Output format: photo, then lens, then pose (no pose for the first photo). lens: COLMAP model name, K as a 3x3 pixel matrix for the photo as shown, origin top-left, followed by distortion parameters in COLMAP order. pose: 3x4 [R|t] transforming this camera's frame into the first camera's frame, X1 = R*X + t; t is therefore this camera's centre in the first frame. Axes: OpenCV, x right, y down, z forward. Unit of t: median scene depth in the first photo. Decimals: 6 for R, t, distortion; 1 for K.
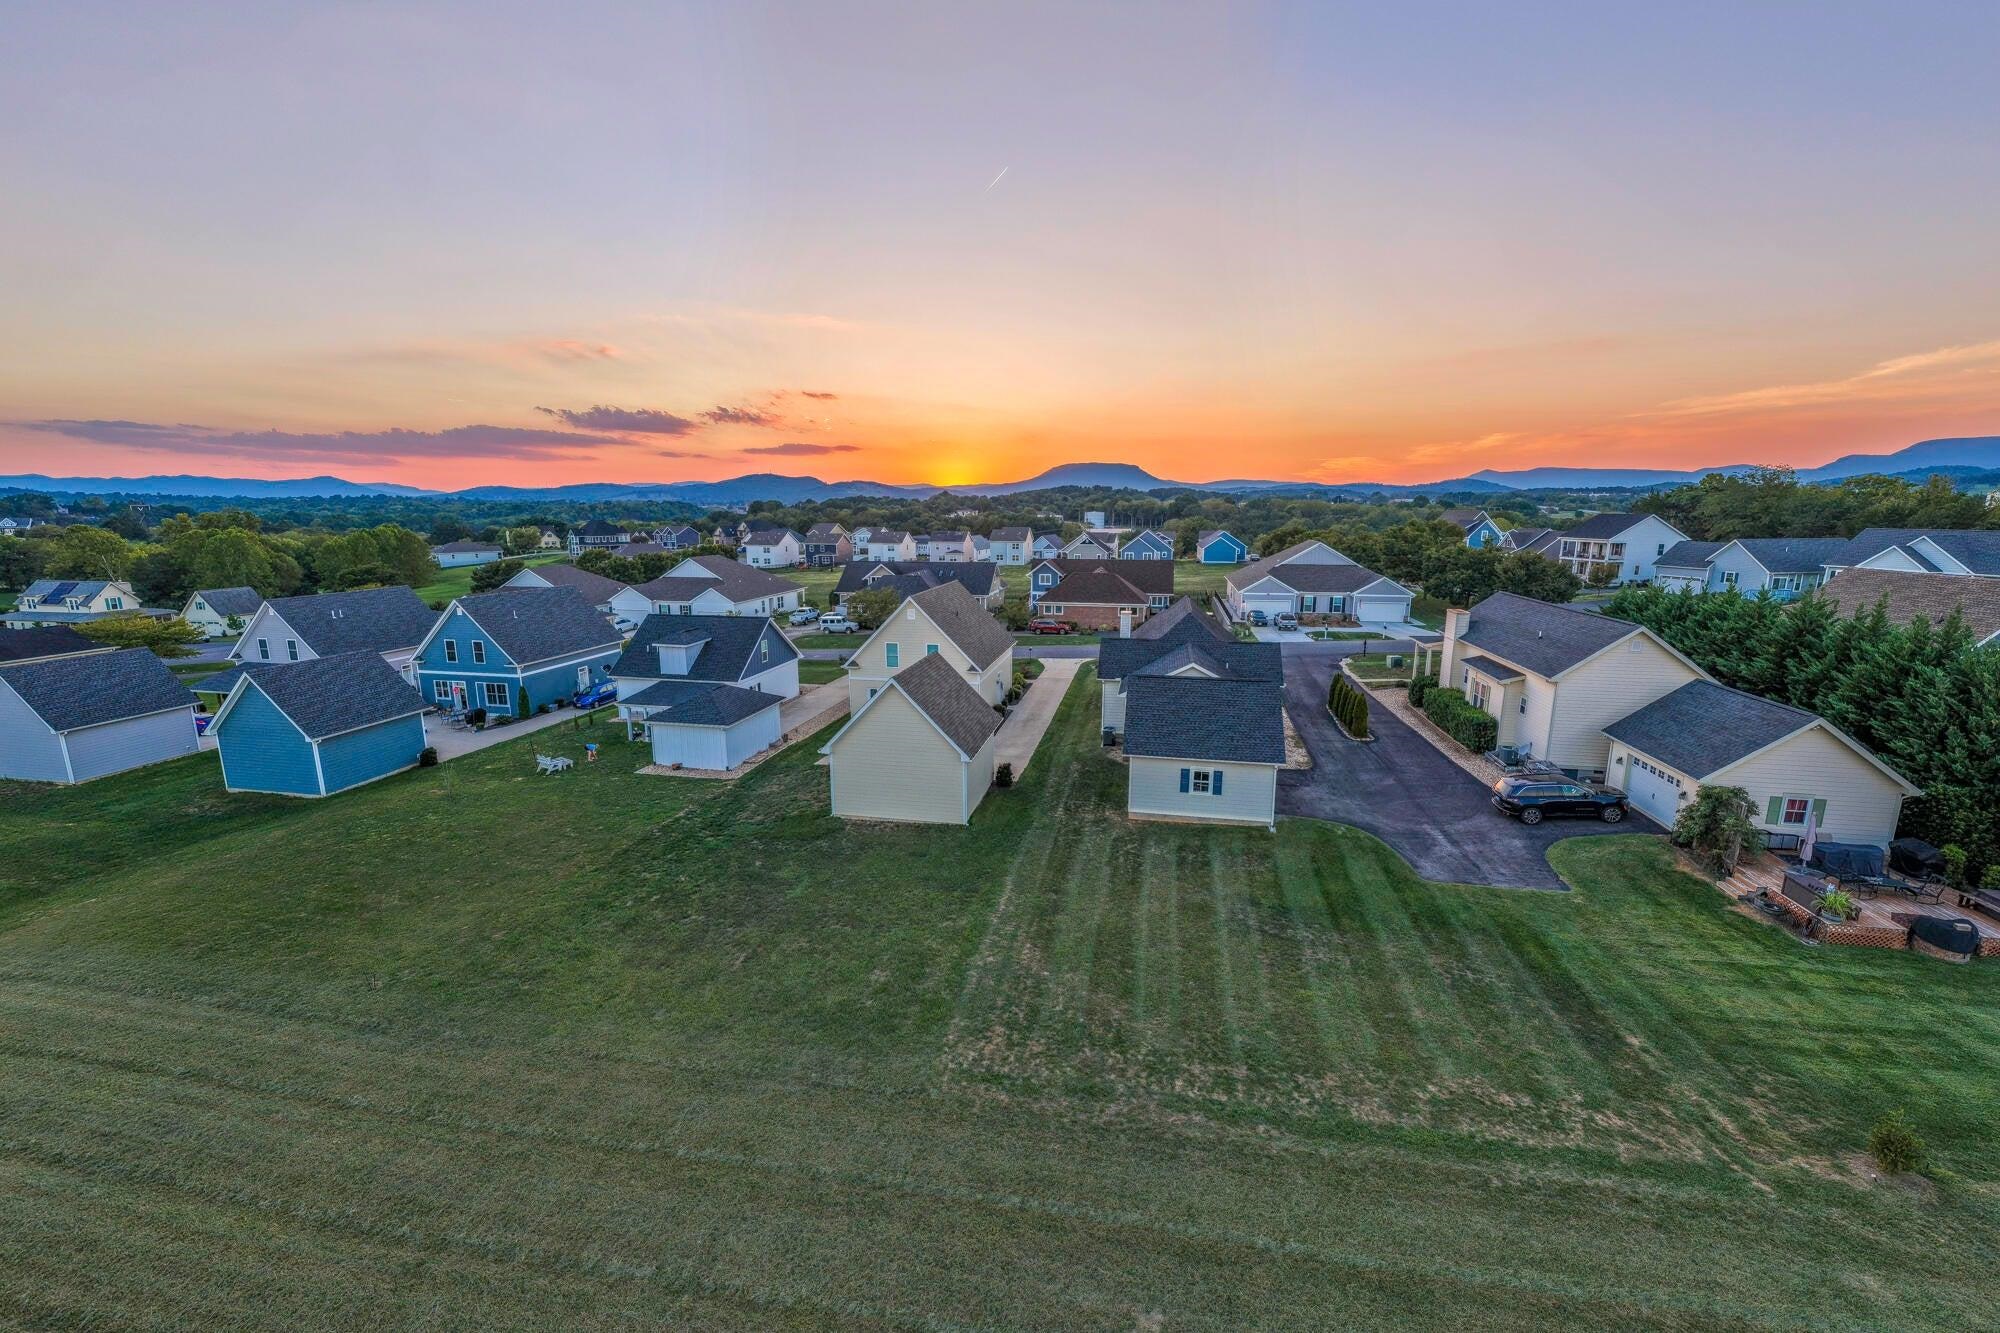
lens RADIAL K [[1665.8, 0, 1000.0], [0, 1665.8, 666.5], [0, 0, 1]] dist [0.003819, -0.052086]
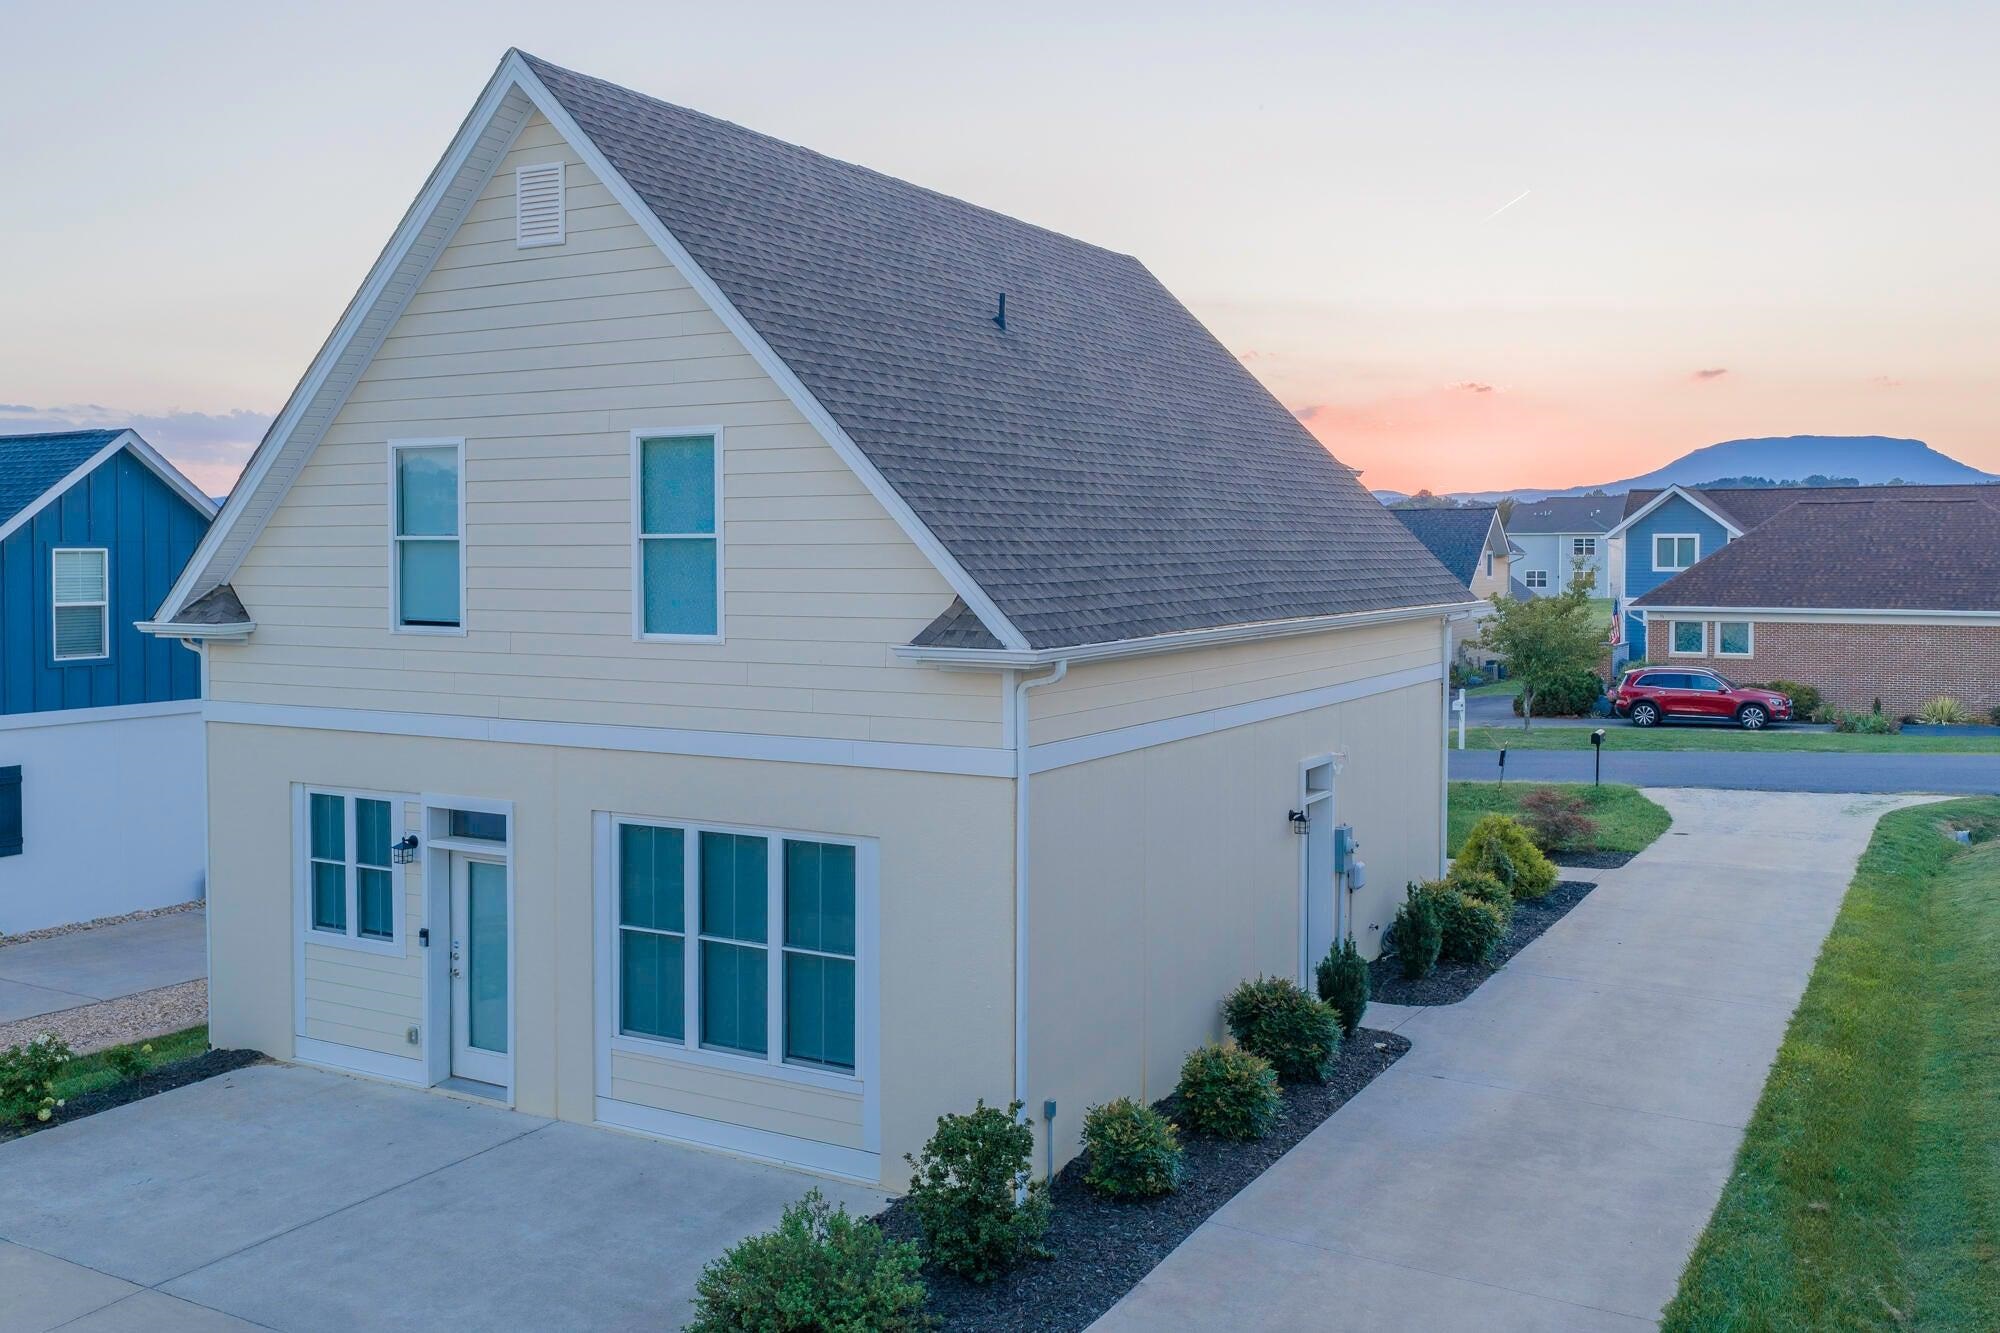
lens RADIAL K [[1665.8, 0, 1000.0], [0, 1665.8, 666.5], [0, 0, 1]] dist [0.003819, -0.052086]
pose [[0.936157, 0.018723, -0.351084, 0.022027], [-0.076876, 0.985318, -0.152442, 0.018372], [0.343075, 0.169700, 0.923851, 0.818381]]
